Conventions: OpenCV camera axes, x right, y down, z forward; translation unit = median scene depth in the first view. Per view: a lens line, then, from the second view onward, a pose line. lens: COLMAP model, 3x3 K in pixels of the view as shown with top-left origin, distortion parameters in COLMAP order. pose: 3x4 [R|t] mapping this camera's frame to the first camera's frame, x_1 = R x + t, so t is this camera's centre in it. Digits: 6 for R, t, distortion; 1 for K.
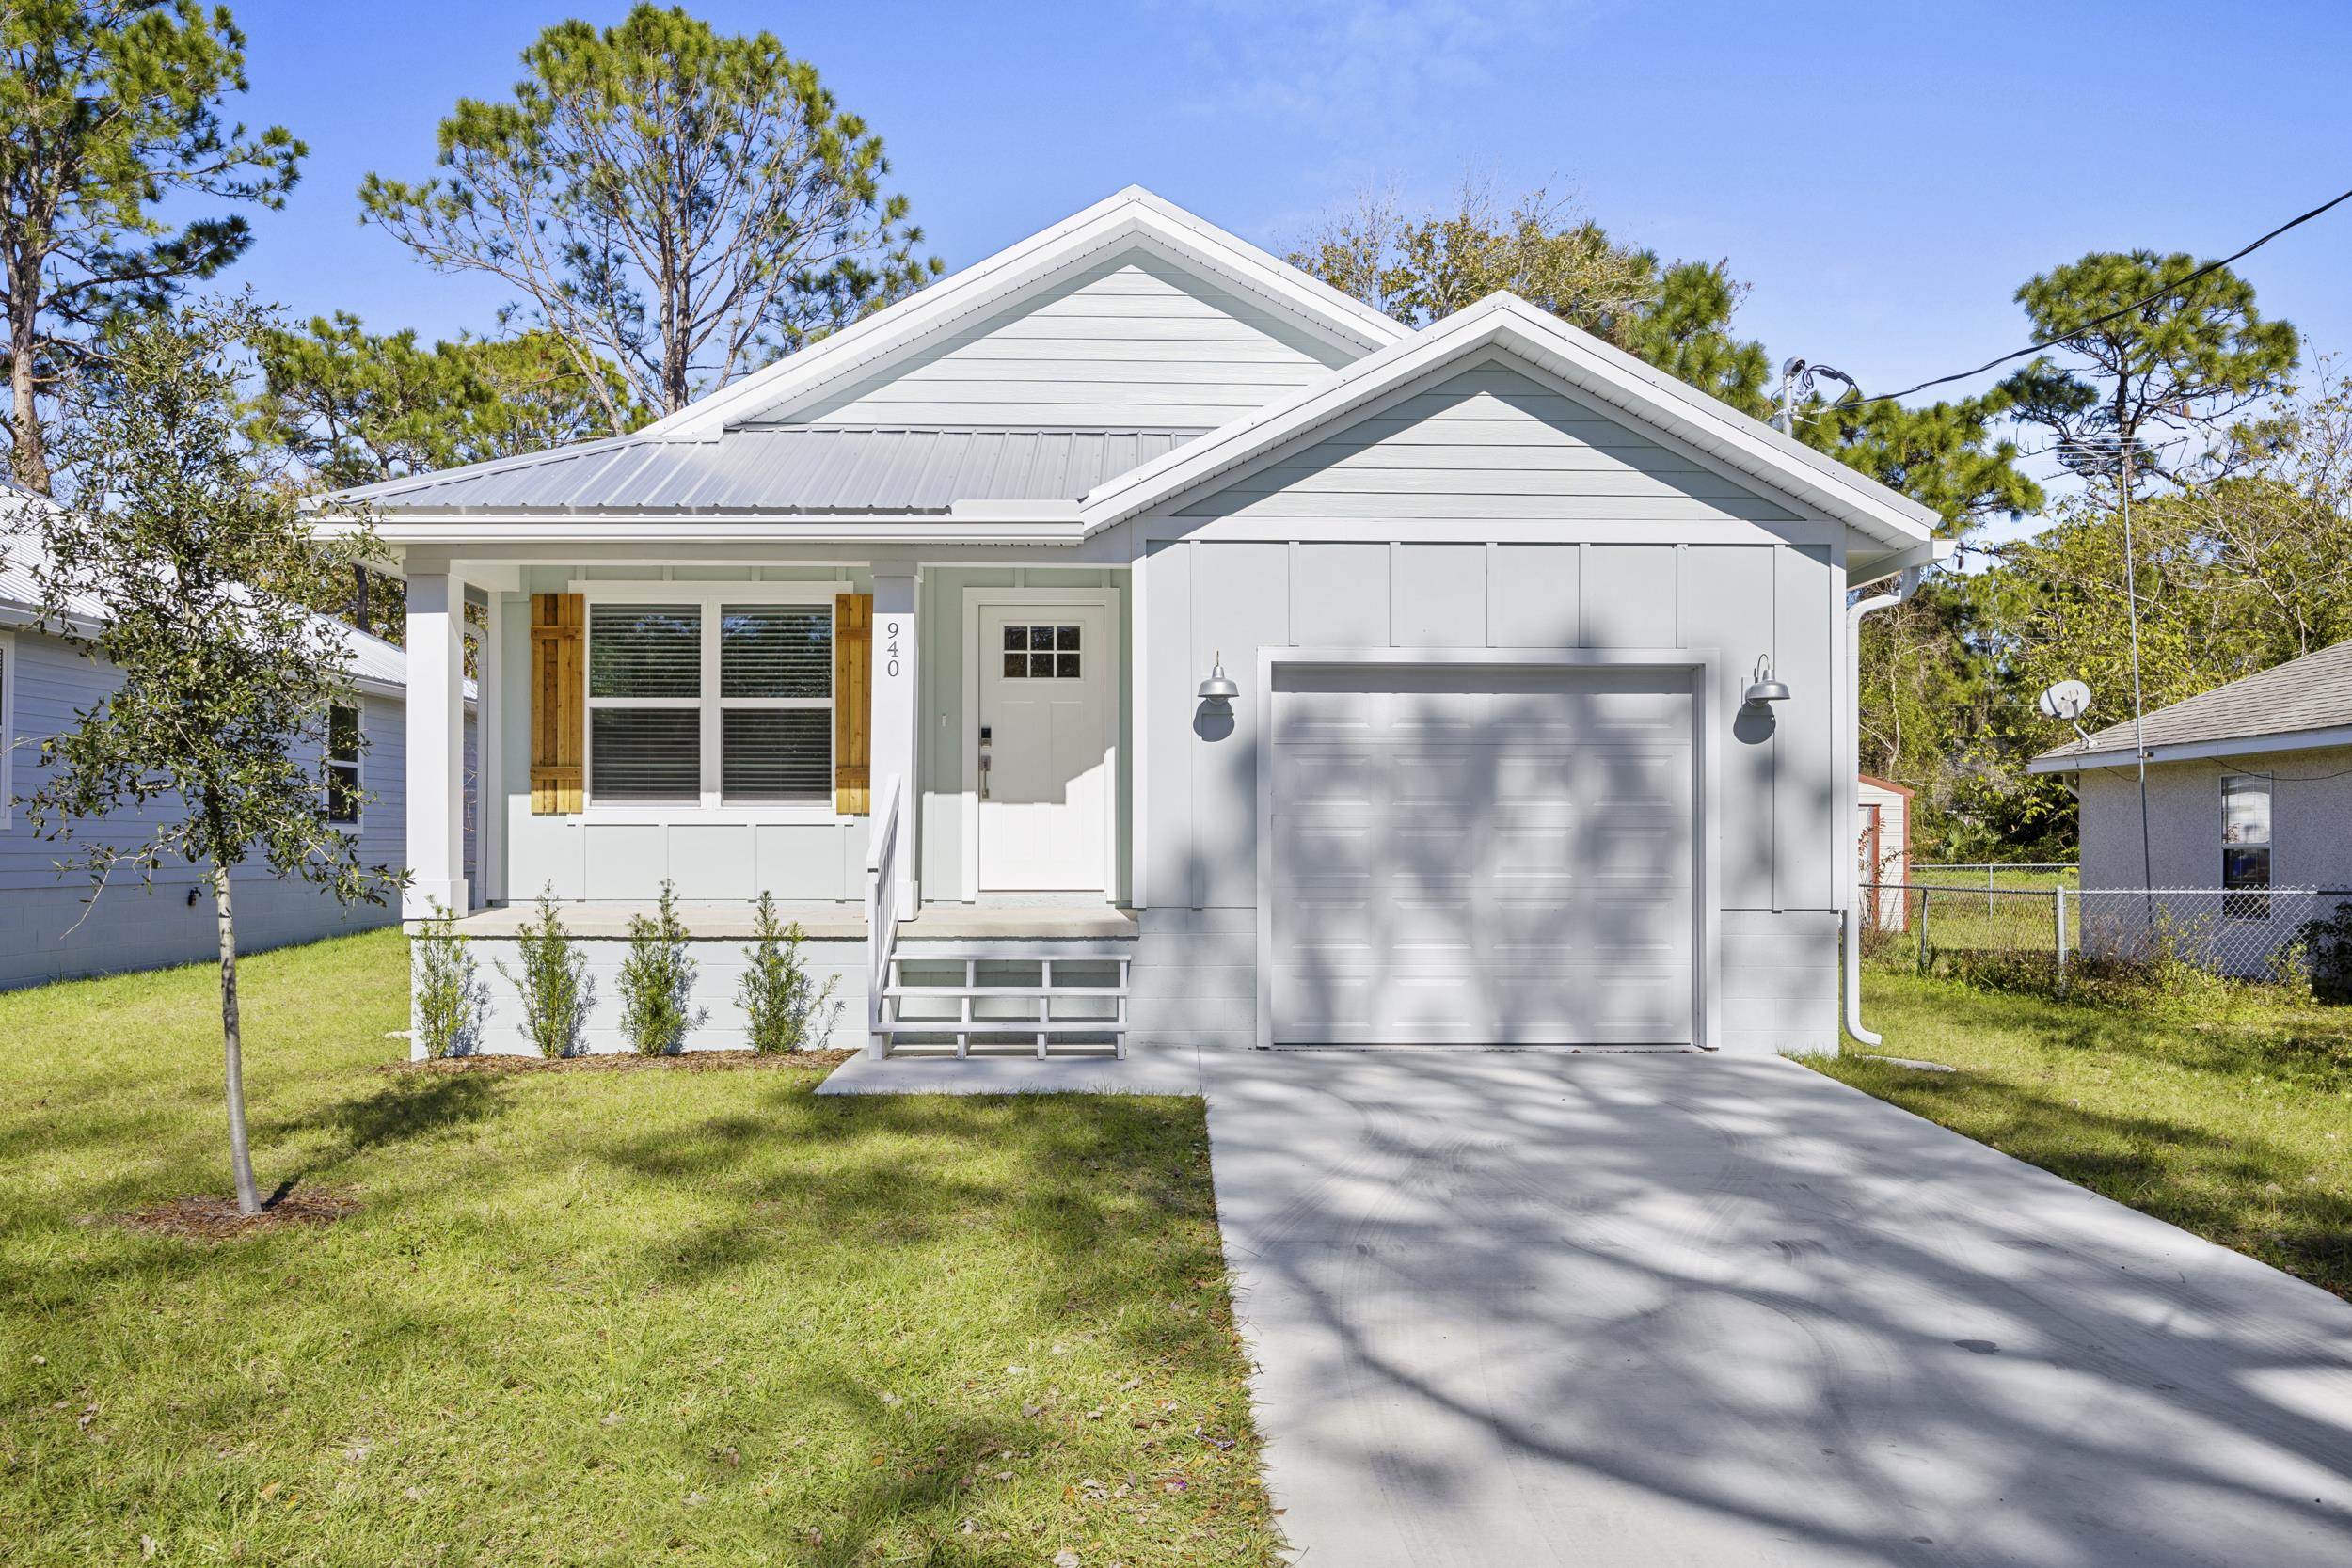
lens RADIAL K [[1808.5, 0, 1164.3], [0, 1808.5, 822.7], [0, 0, 1]] dist [-0.002342, -0.006375]
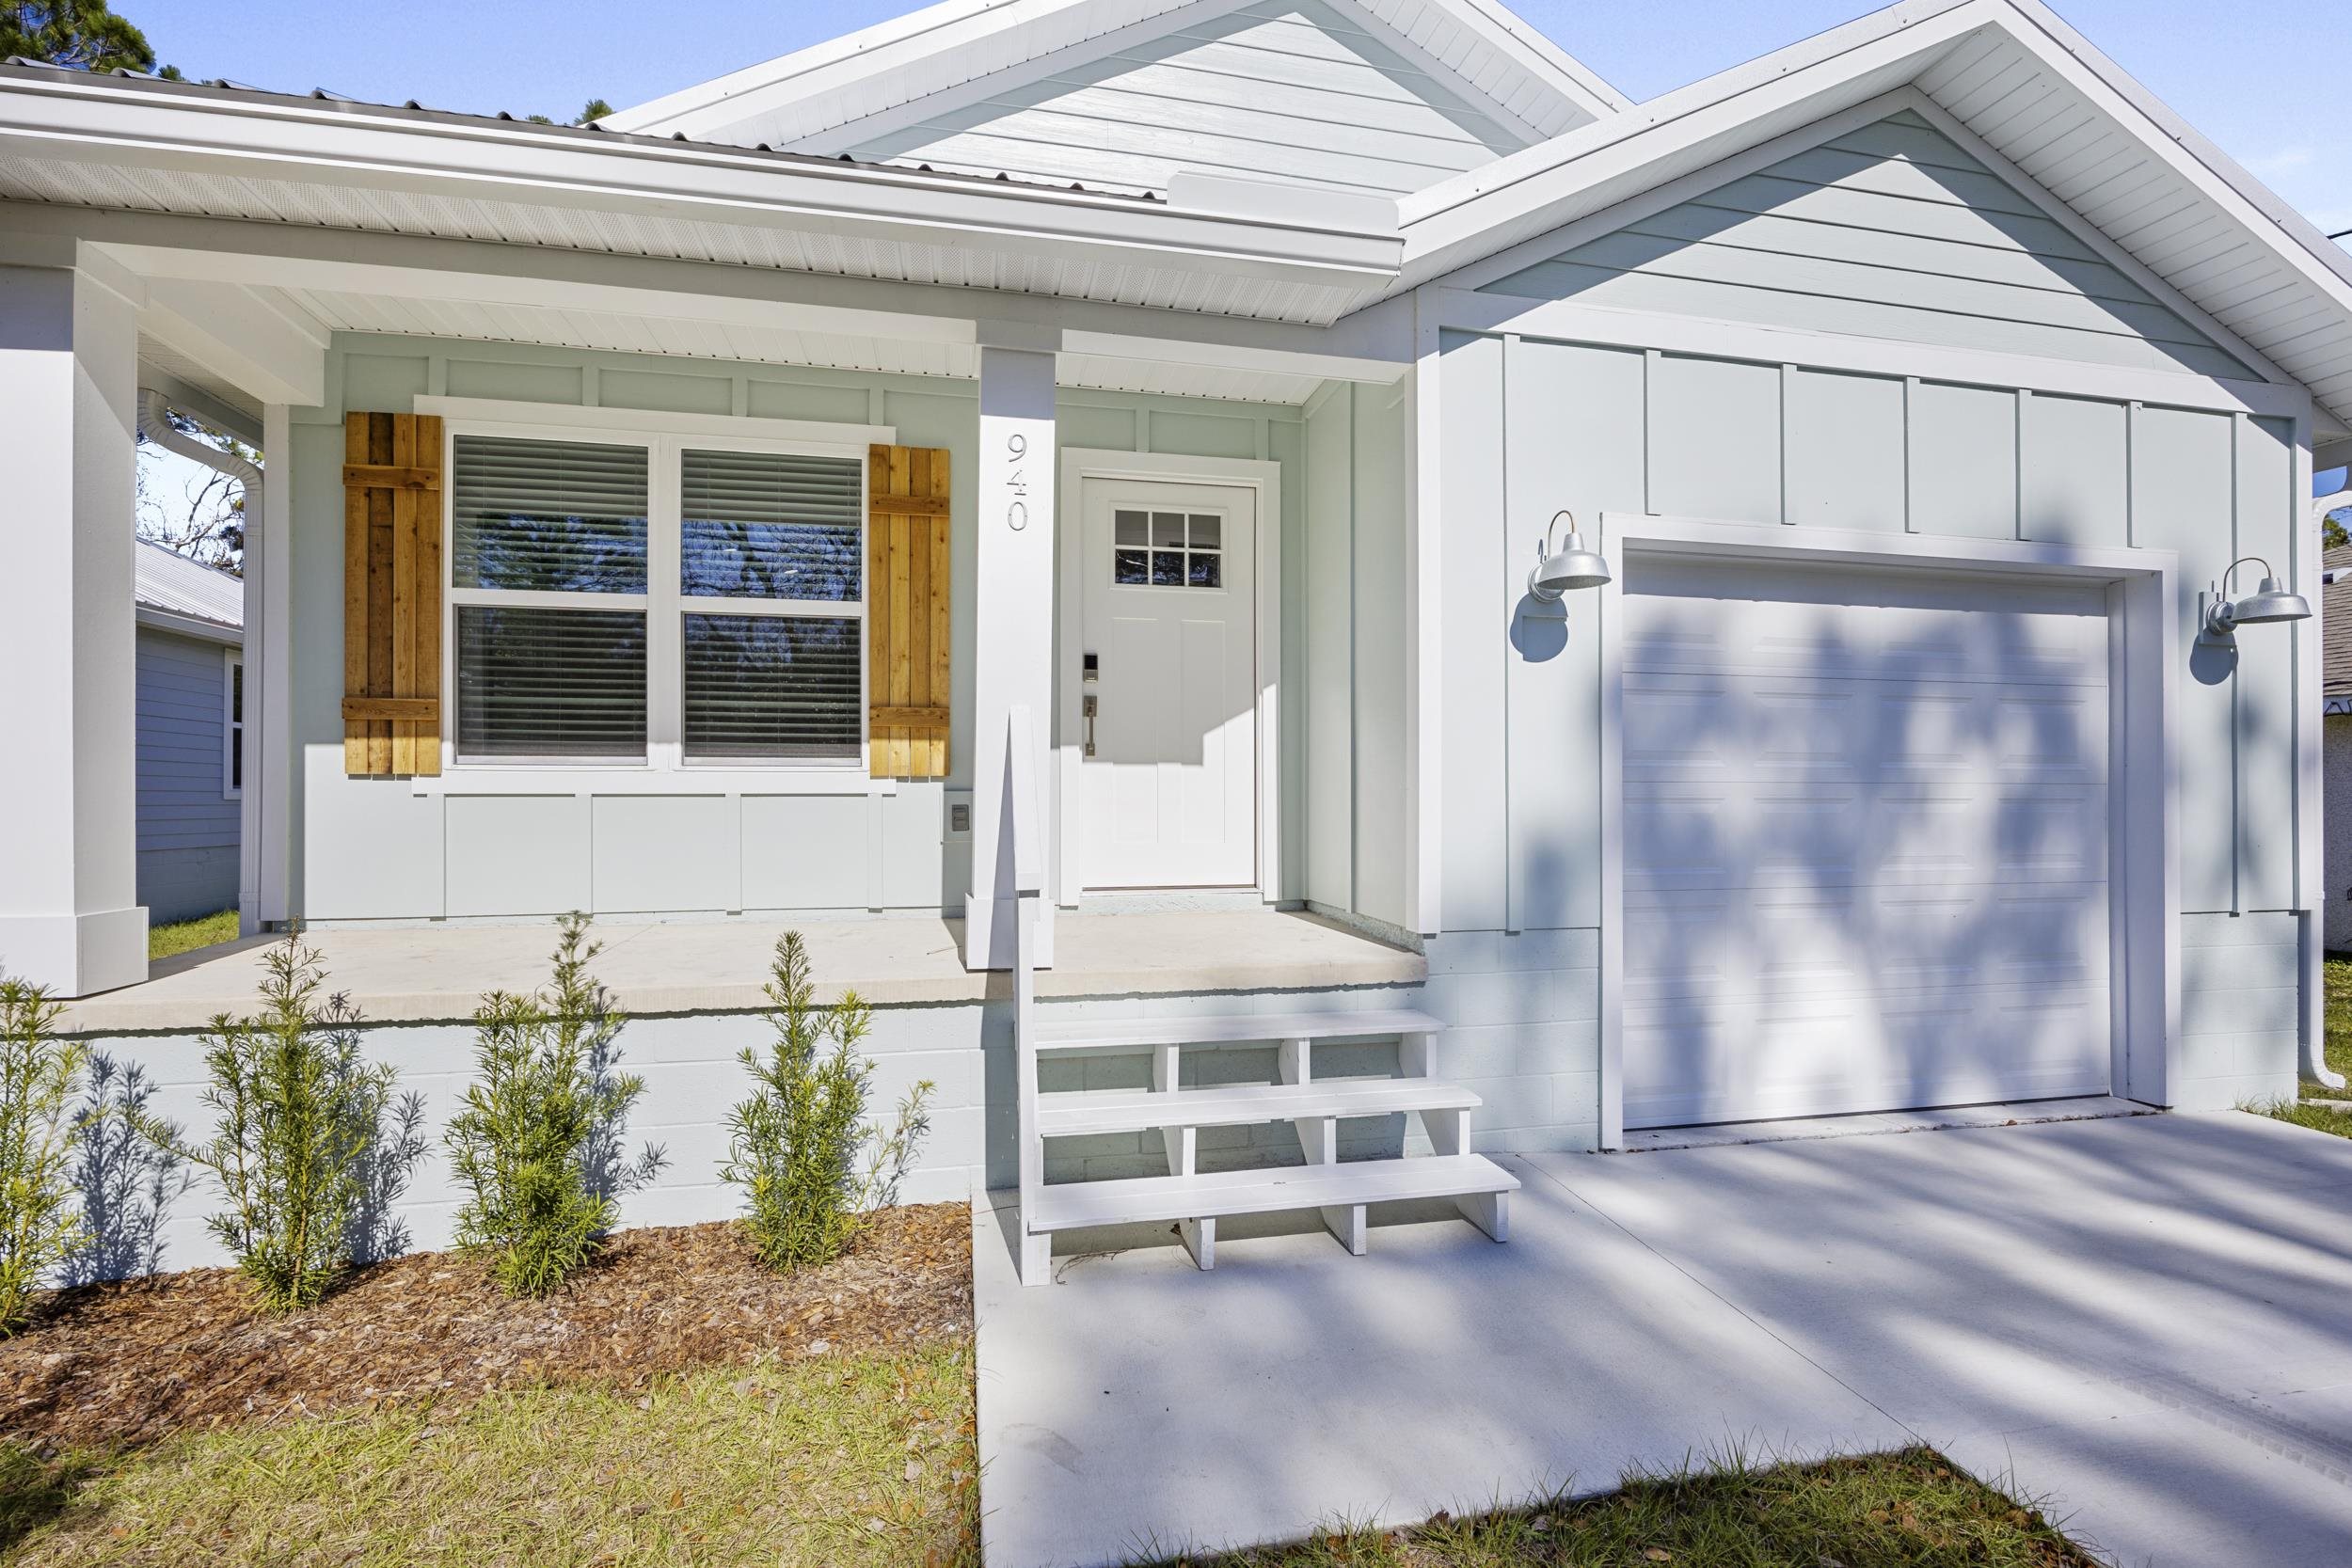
lens RADIAL K [[1069.1, 0, 1178.0], [0, 1069.1, 792.7], [0, 0, 1]] dist [-0.009675, -0.000165]
pose [[0.978638, -0.000436, 0.205591, -0.165750], [-0.001085, 0.999973, 0.007284, -0.002626], [-0.205589, -0.007352, 0.978611, 0.652986]]
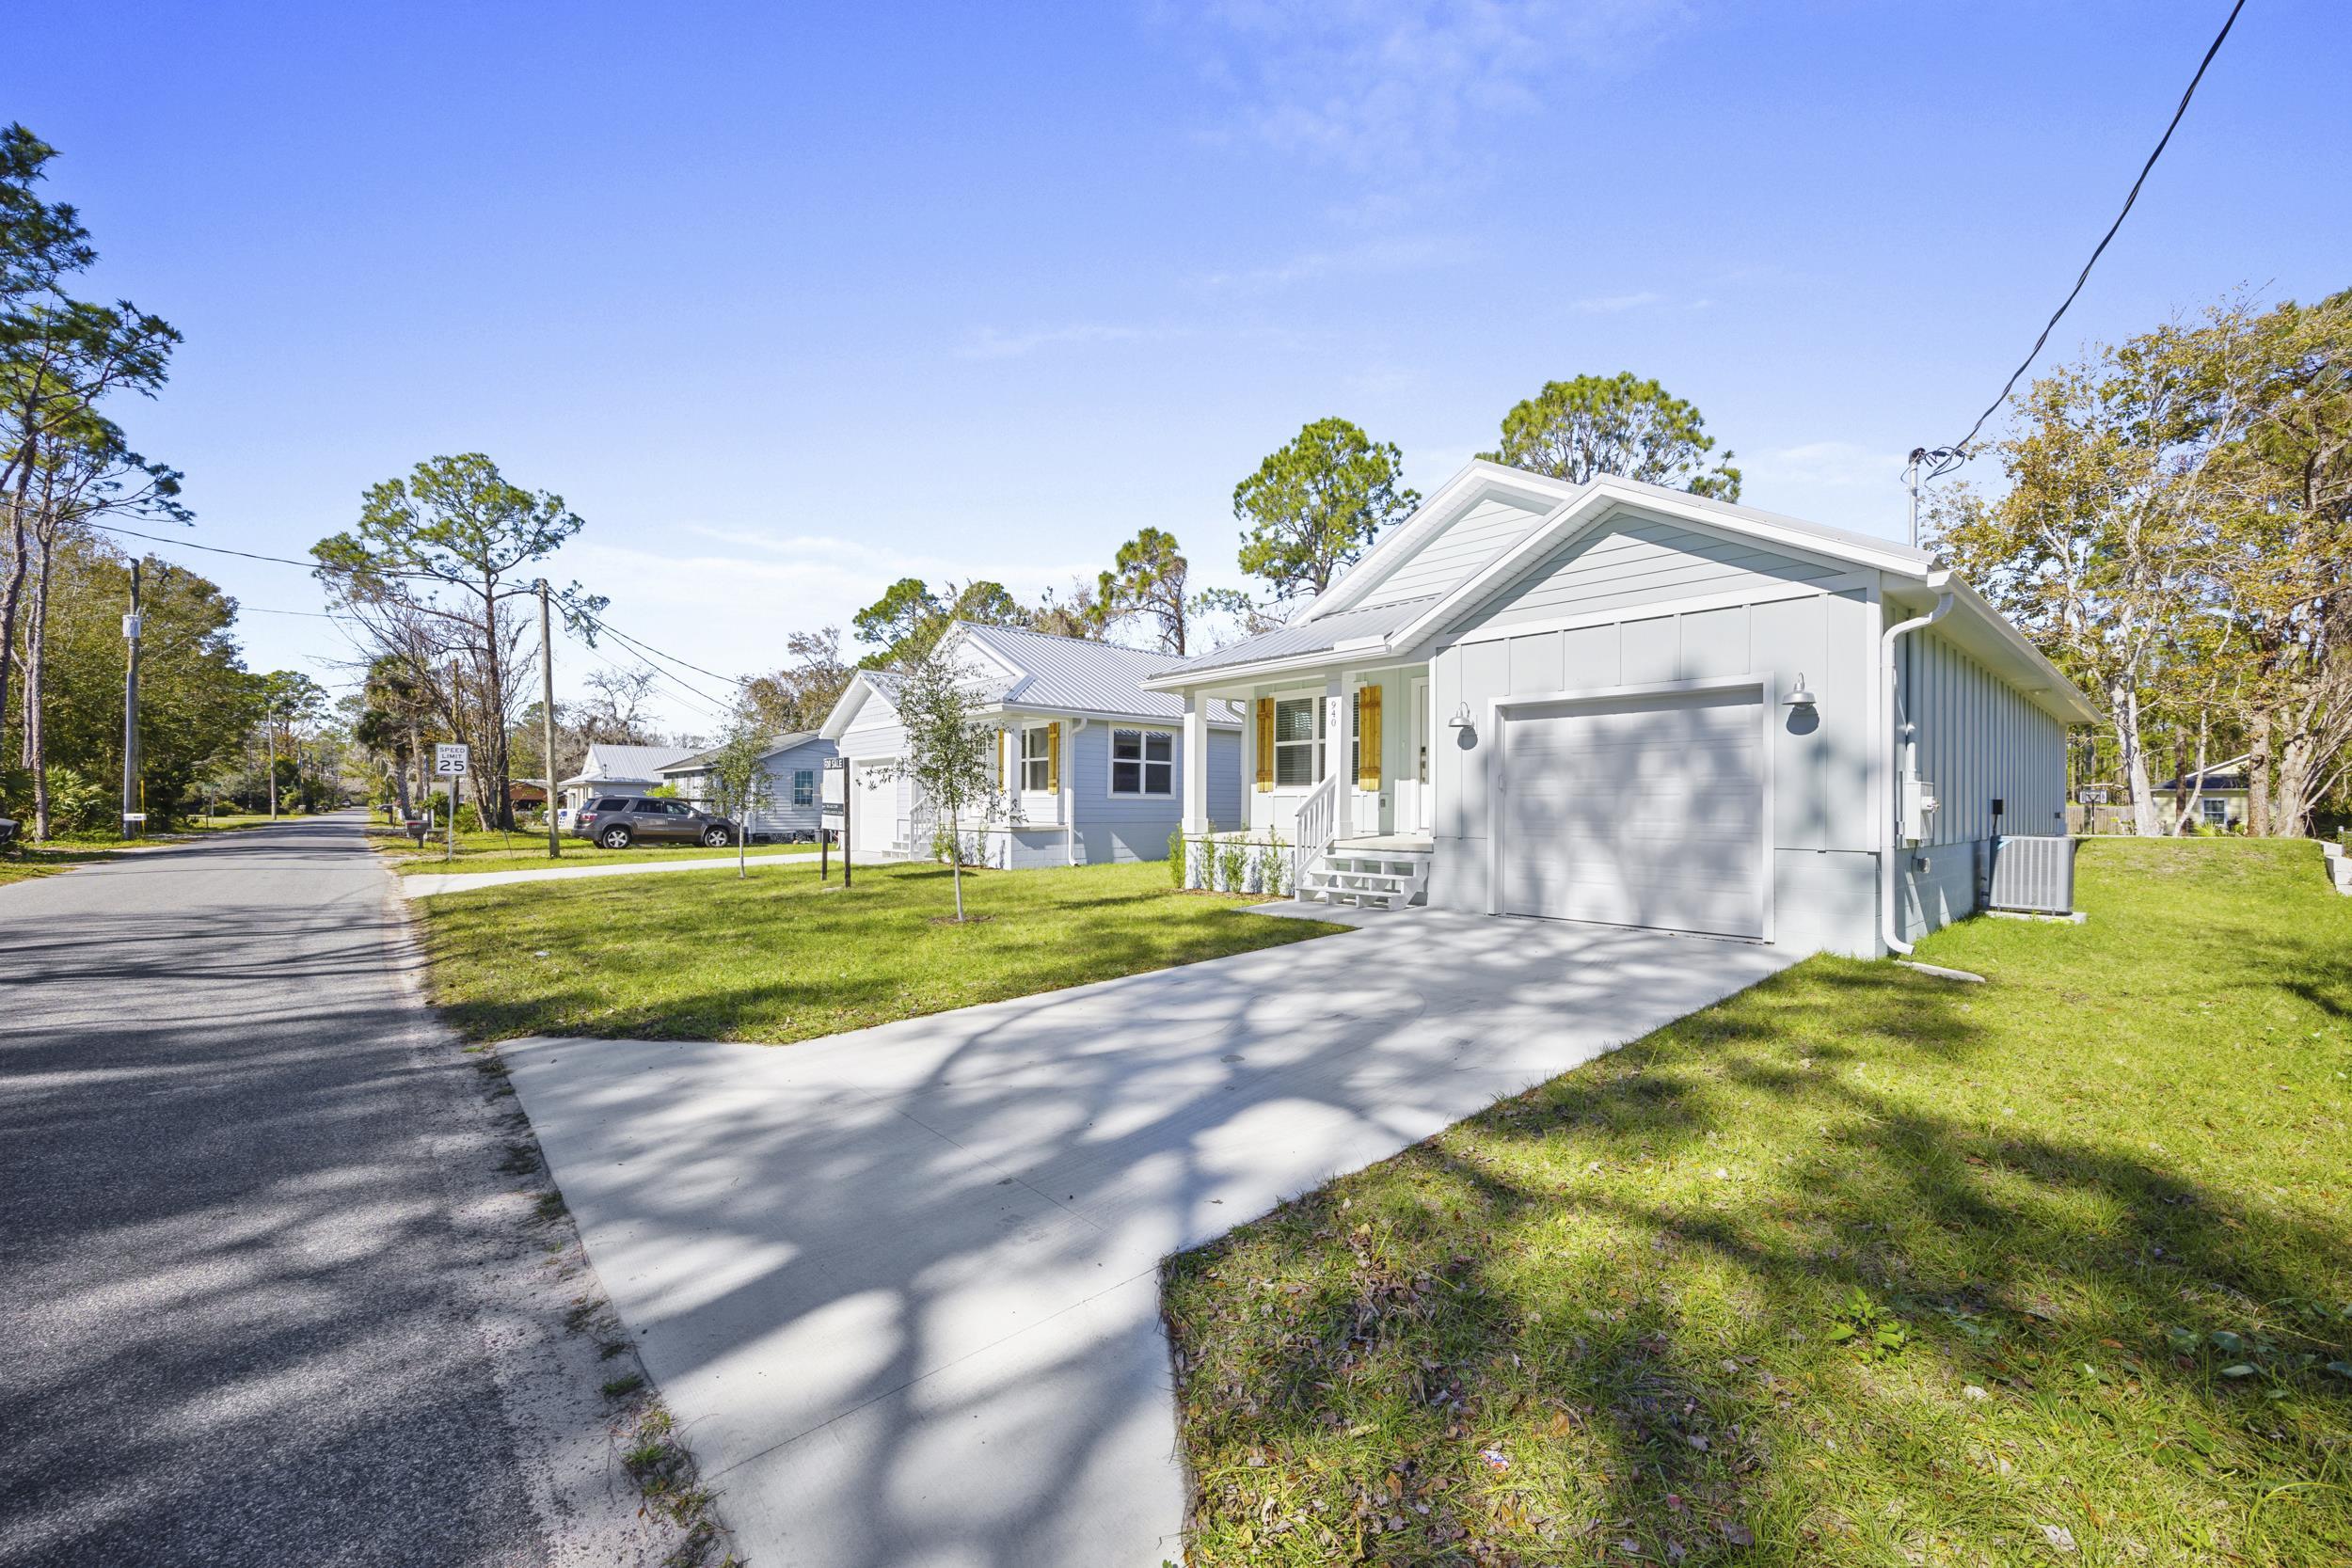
lens RADIAL K [[904.1, 0, 1185.9], [0, 904.1, 795.3], [0, 0, 1]] dist [-0.001247, 0.000284]
pose [[0.663477, -0.007014, -0.748164, 0.526305], [0.003139, 0.999973, -0.006592, 0.007392], [0.748190, 0.002025, 0.663481, 0.150969]]
